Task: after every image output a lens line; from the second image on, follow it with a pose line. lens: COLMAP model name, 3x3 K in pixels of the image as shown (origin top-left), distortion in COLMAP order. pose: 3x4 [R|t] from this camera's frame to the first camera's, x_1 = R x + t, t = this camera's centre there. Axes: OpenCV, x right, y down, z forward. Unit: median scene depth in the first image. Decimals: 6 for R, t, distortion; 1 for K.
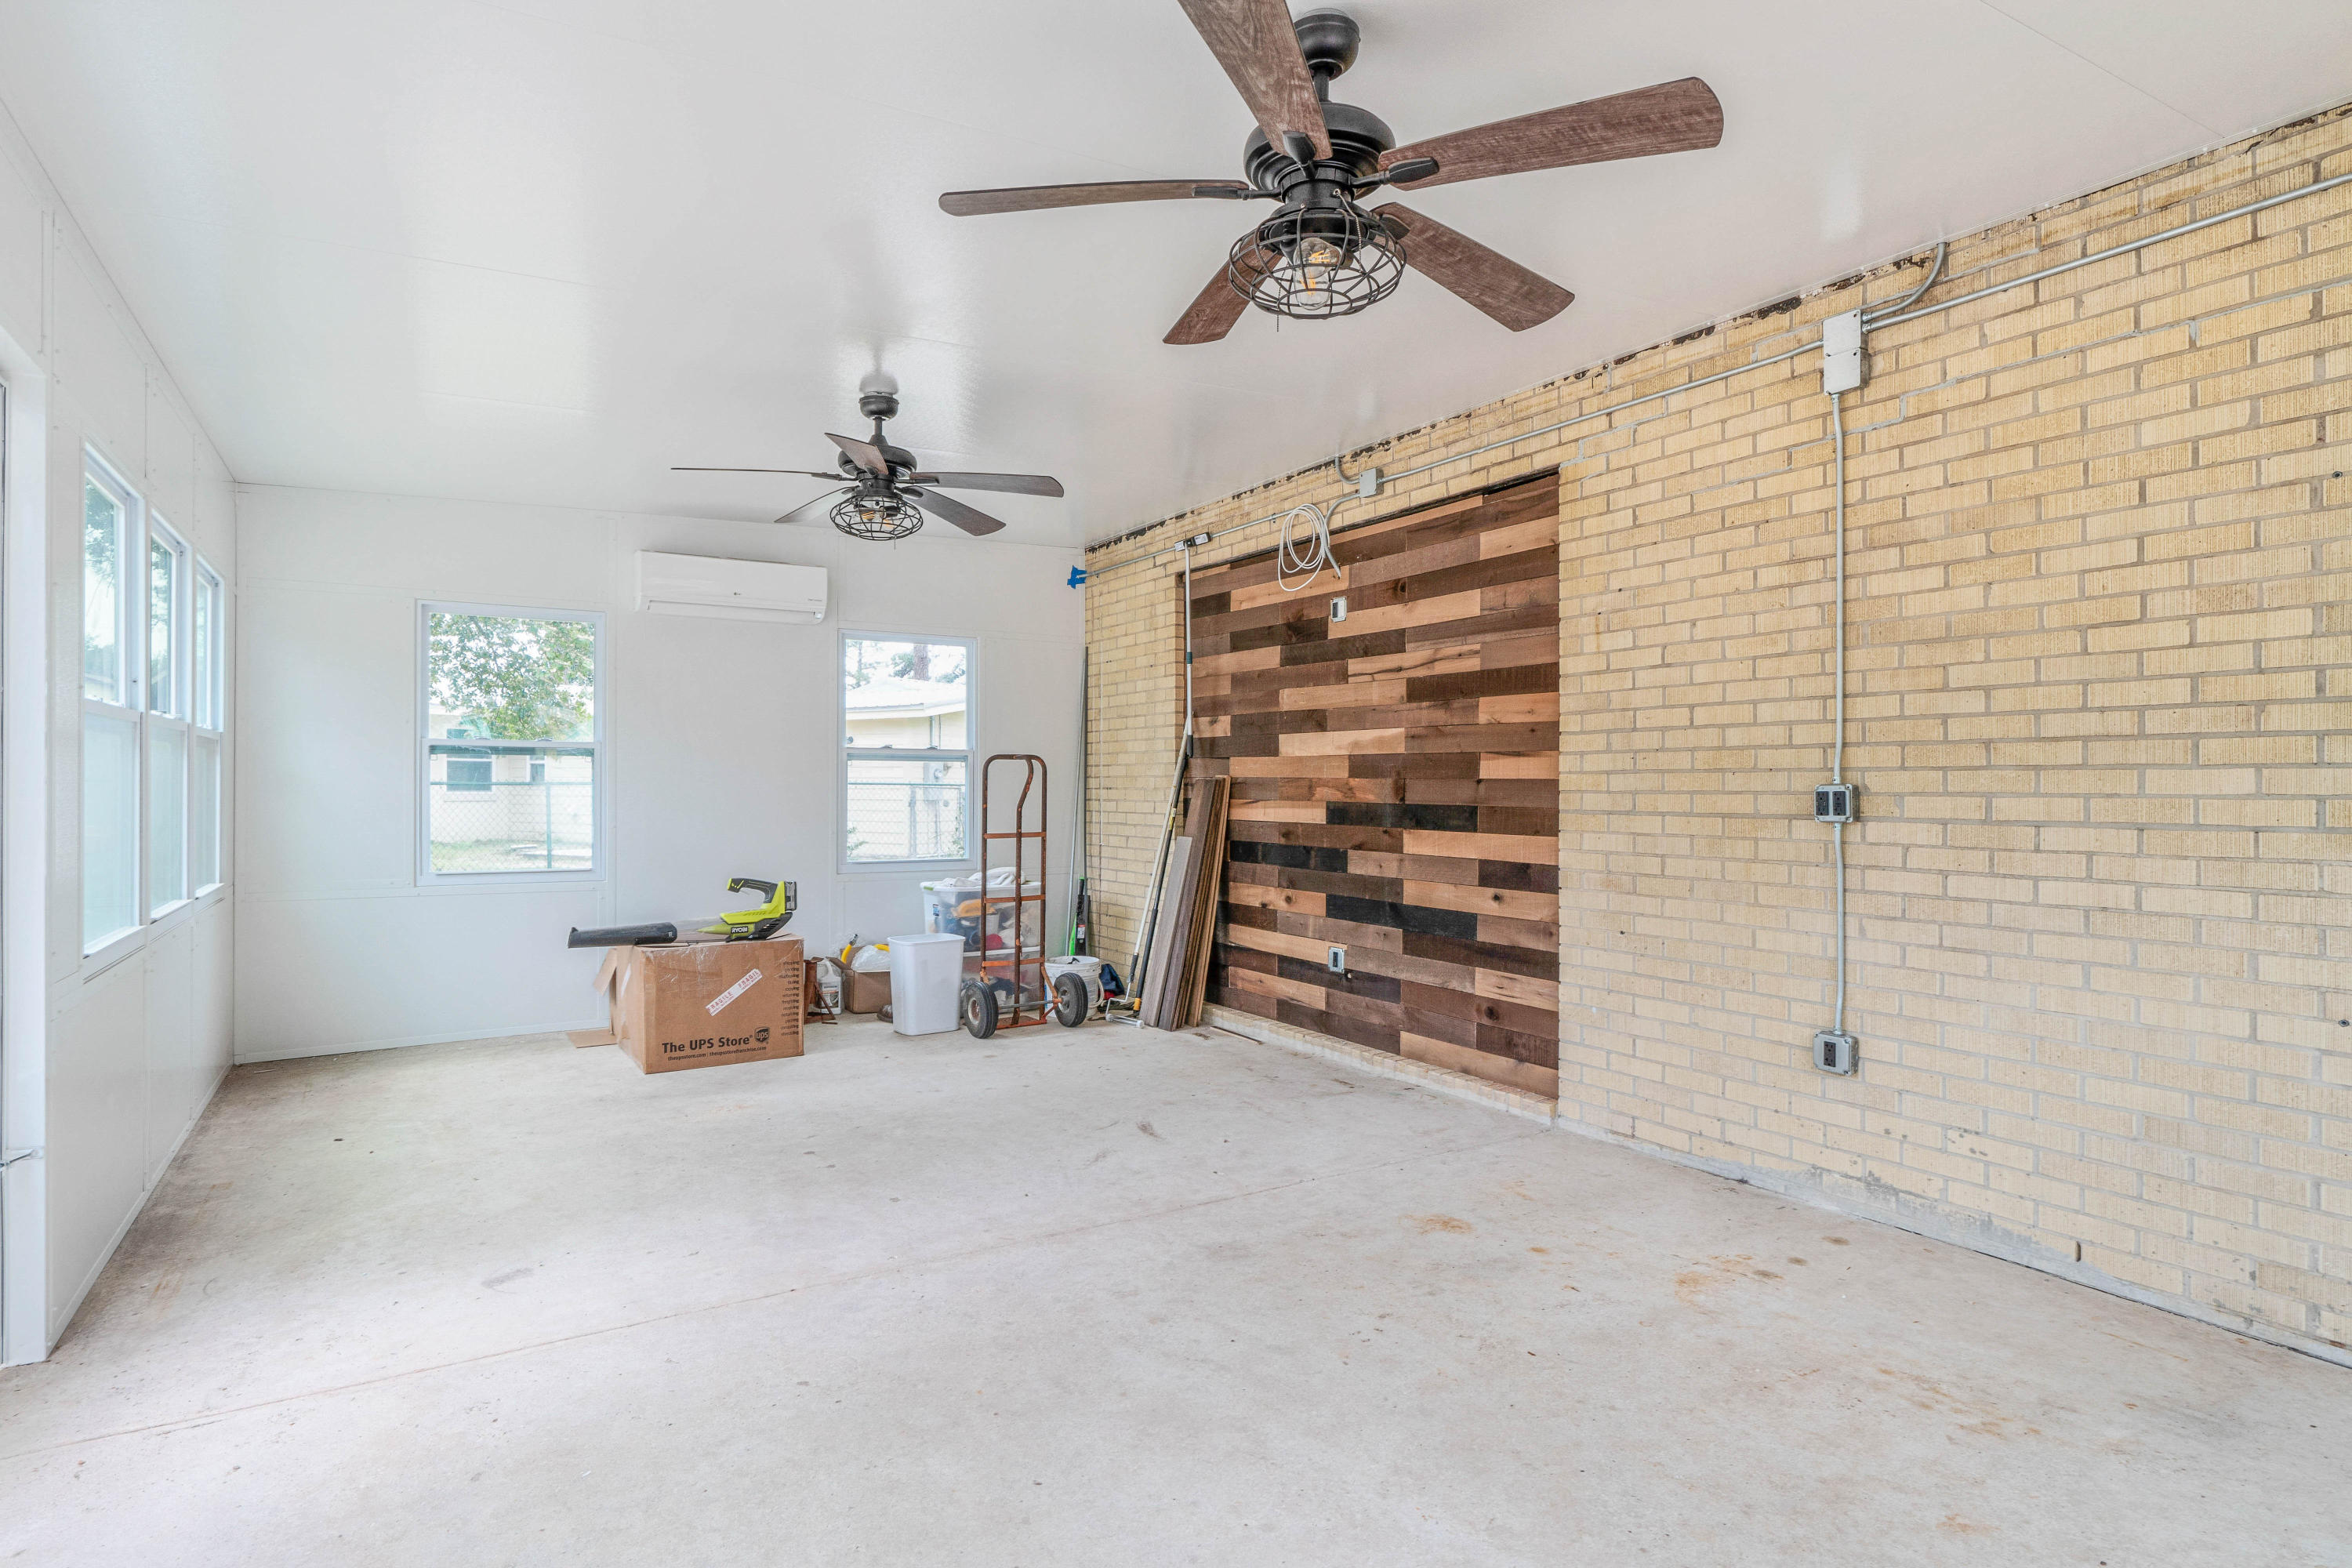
lens RADIAL K [[1237.2, 0, 1176.0], [0, 1237.2, 784.0], [0, 0, 1]] dist [-0.002334, 0.000002]
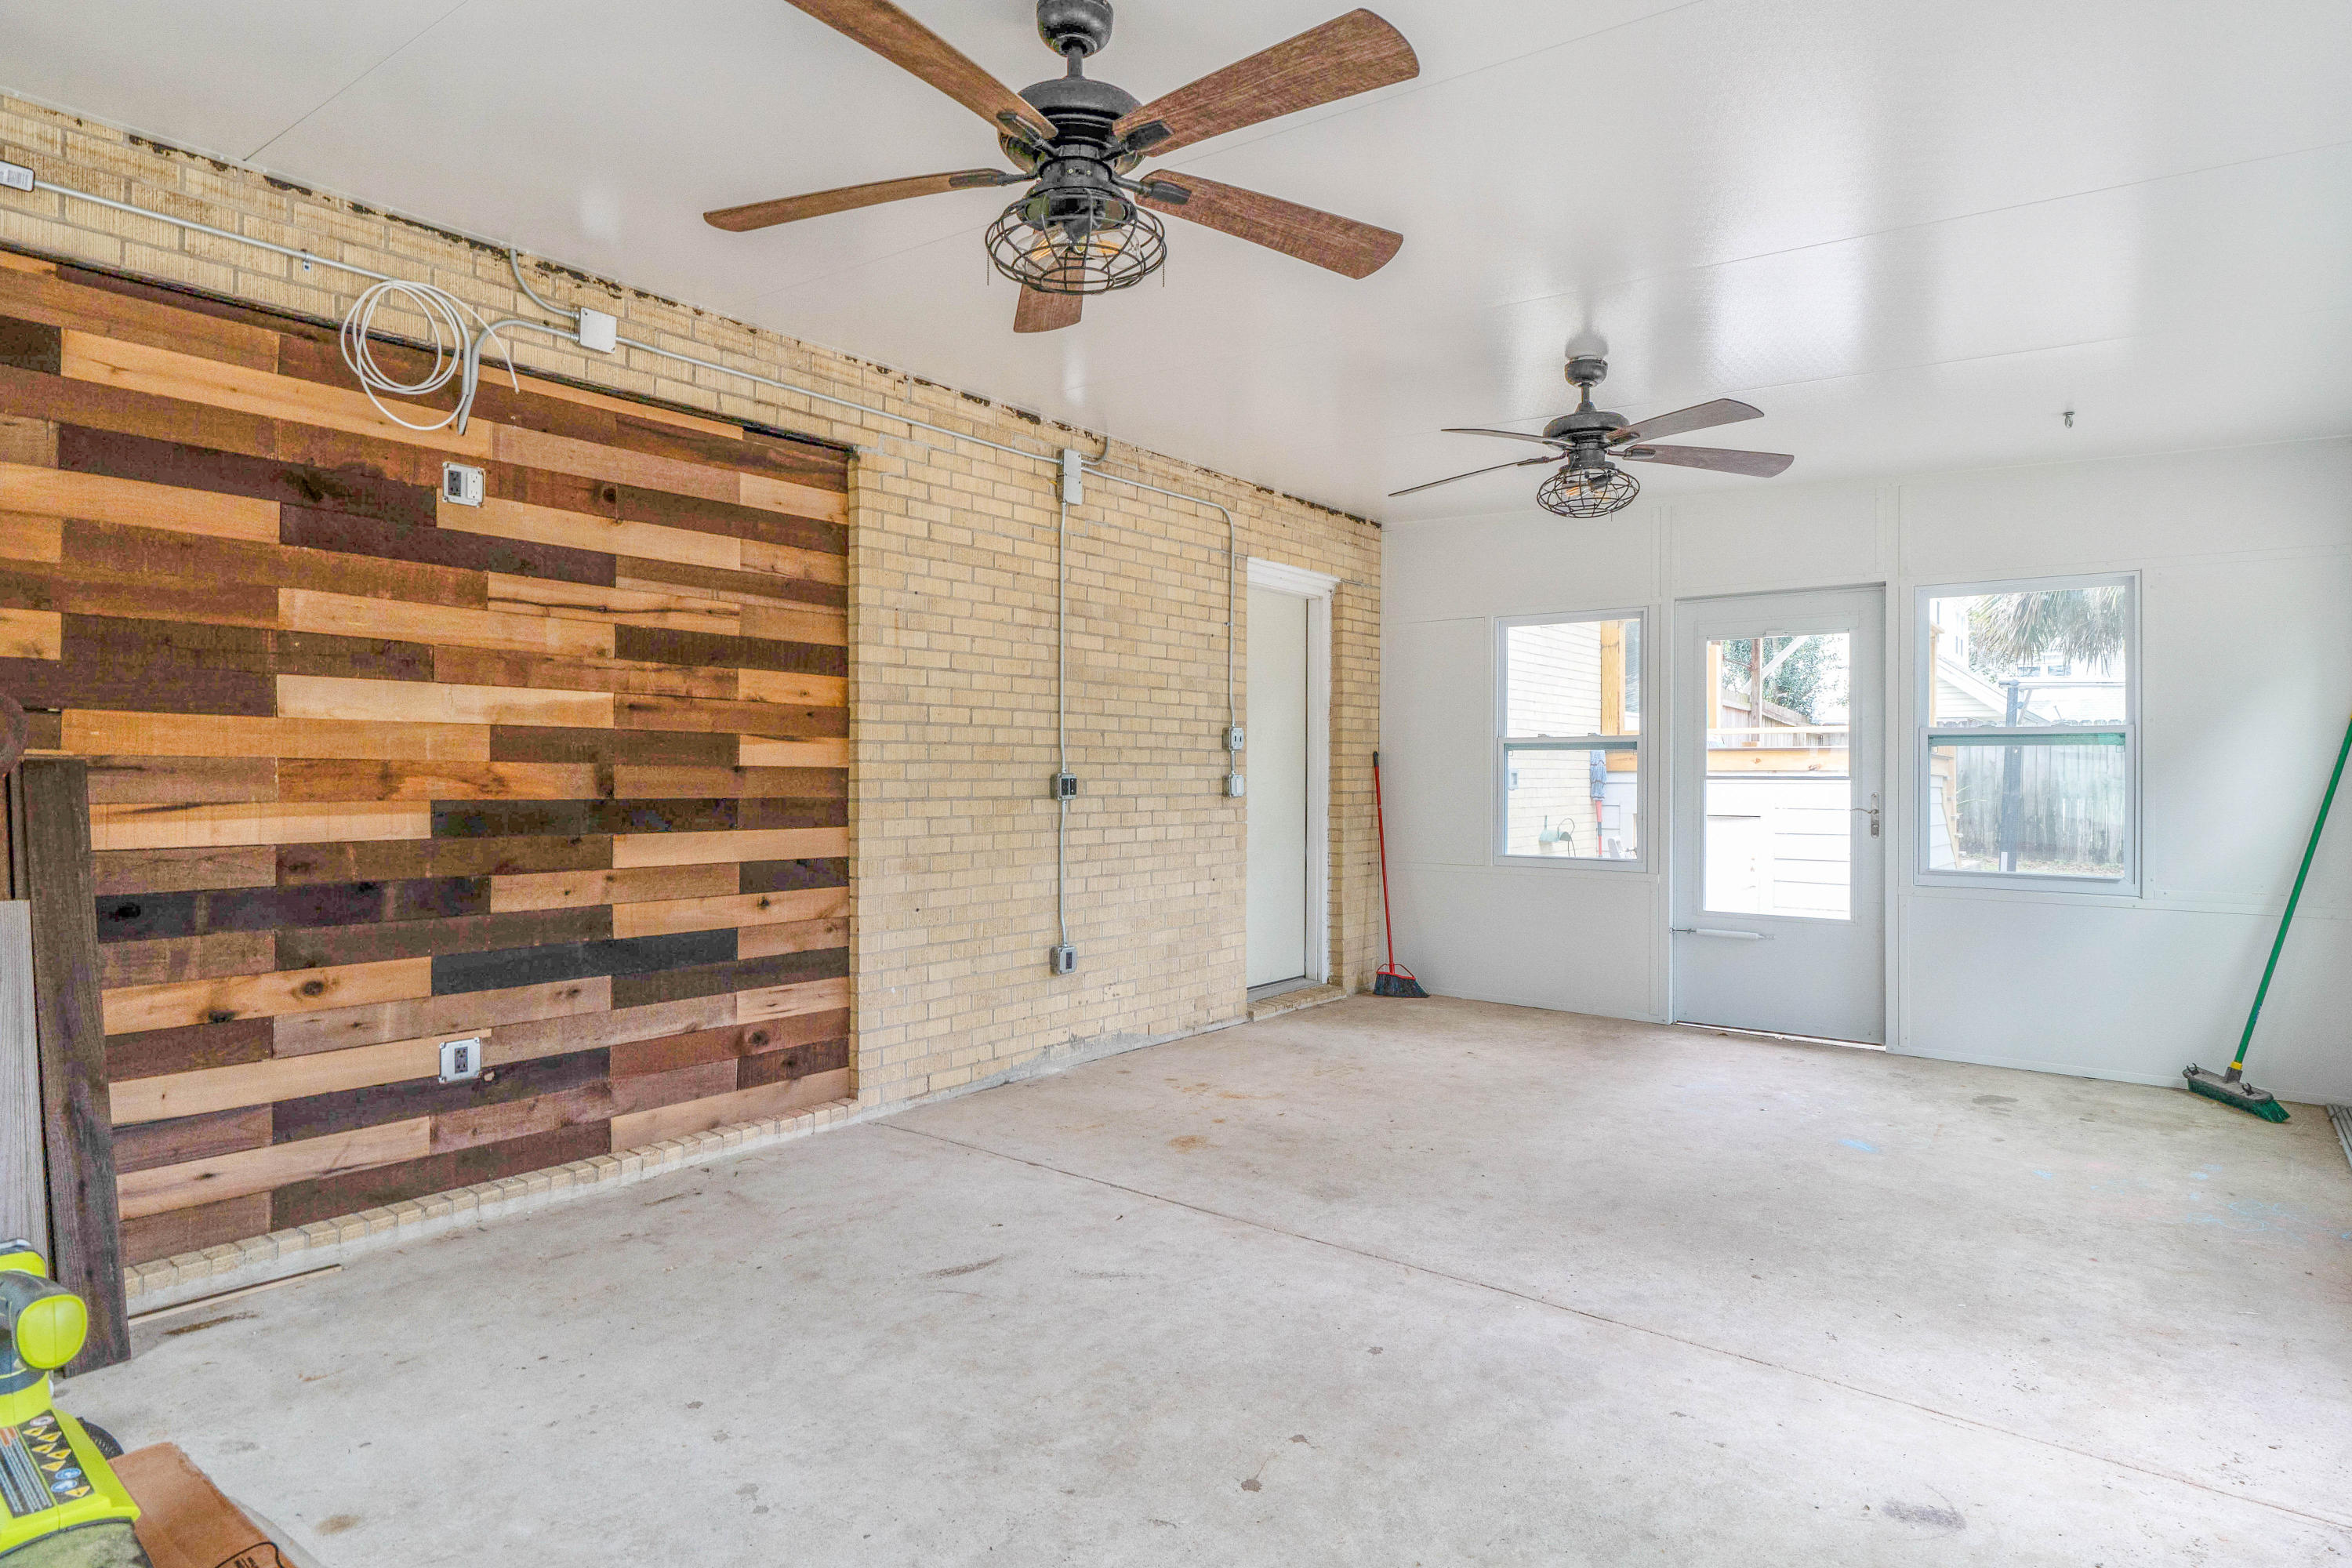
lens RADIAL K [[1251.5, 0, 1173.9], [0, 1251.5, 773.0], [0, 0, 1]] dist [-0.006871, 0.000392]
pose [[-0.335628, -0.002742, 0.941991, -0.703424], [-0.005325, 0.999985, 0.001014, -0.001991], [-0.941979, -0.004675, -0.335638, 1.090324]]
